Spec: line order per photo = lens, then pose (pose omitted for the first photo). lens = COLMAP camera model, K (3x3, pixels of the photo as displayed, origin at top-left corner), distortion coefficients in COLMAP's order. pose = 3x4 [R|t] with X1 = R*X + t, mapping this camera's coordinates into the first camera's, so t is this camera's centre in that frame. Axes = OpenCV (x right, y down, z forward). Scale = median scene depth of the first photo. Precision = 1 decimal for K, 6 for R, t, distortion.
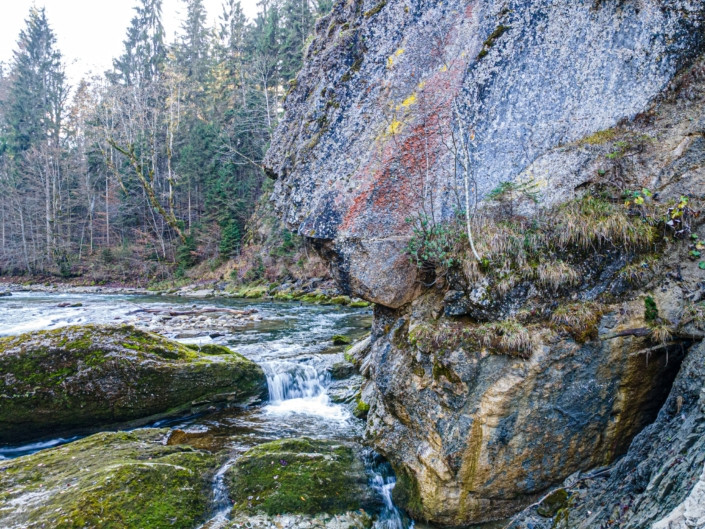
lens RADIAL K [[514.3, 0, 352.5], [0, 514.3, 264.5], [0, 0, 1]] dist [0.020489, 0.026560]
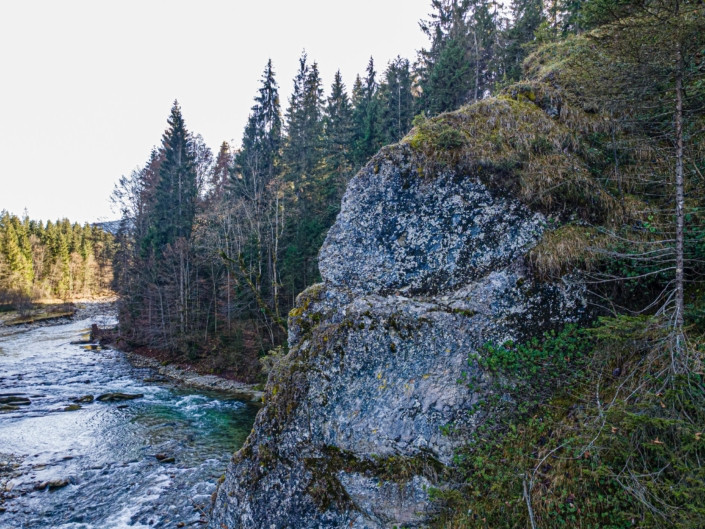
lens RADIAL K [[514.3, 0, 352.5], [0, 514.3, 264.5], [0, 0, 1]] dist [0.020489, 0.026560]
pose [[0.963791, 0.002331, -0.266650, 0.551303], [-0.001514, 0.999994, 0.003271, -1.341292], [0.266655, -0.002749, 0.963788, 0.128702]]
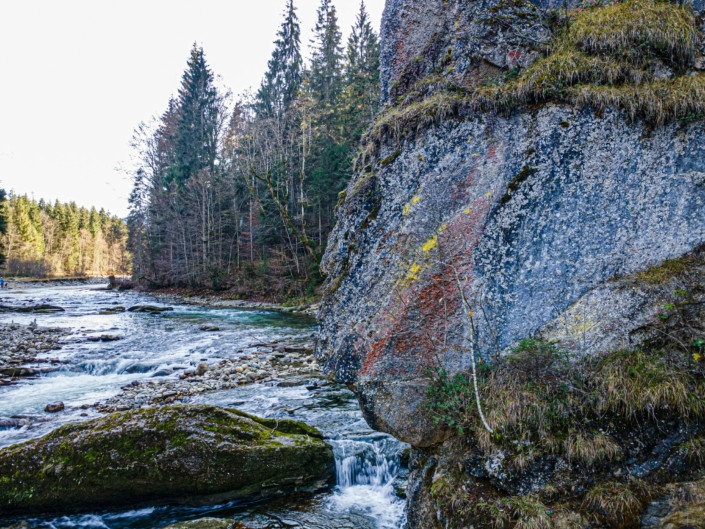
lens RADIAL K [[514.3, 0, 352.5], [0, 514.3, 264.5], [0, 0, 1]] dist [0.020489, 0.026560]
pose [[0.963192, 0.001867, -0.268807, 0.212092], [-0.000771, 0.999991, 0.004186, -0.262376], [0.268812, -0.003825, 0.963185, 0.031802]]
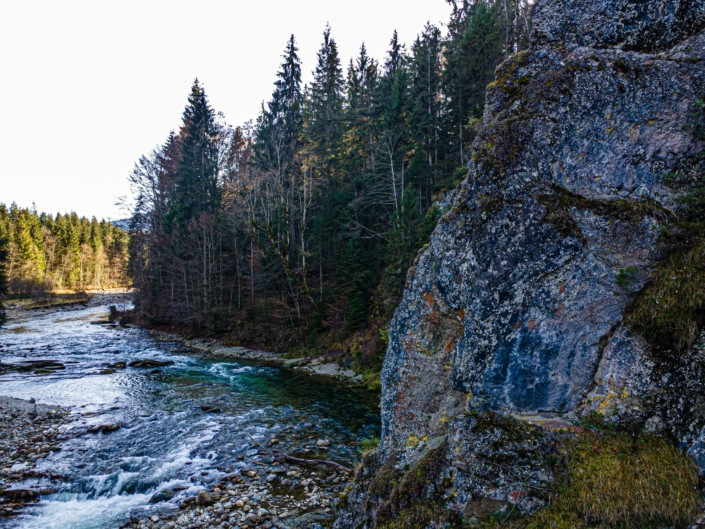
lens RADIAL K [[514.3, 0, 352.5], [0, 514.3, 264.5], [0, 0, 1]] dist [0.020489, 0.026560]
pose [[0.962746, 0.000495, -0.270405, 0.210525], [0.000646, 0.999991, 0.004133, -0.934424], [0.270405, -0.004154, 0.962738, 0.034953]]
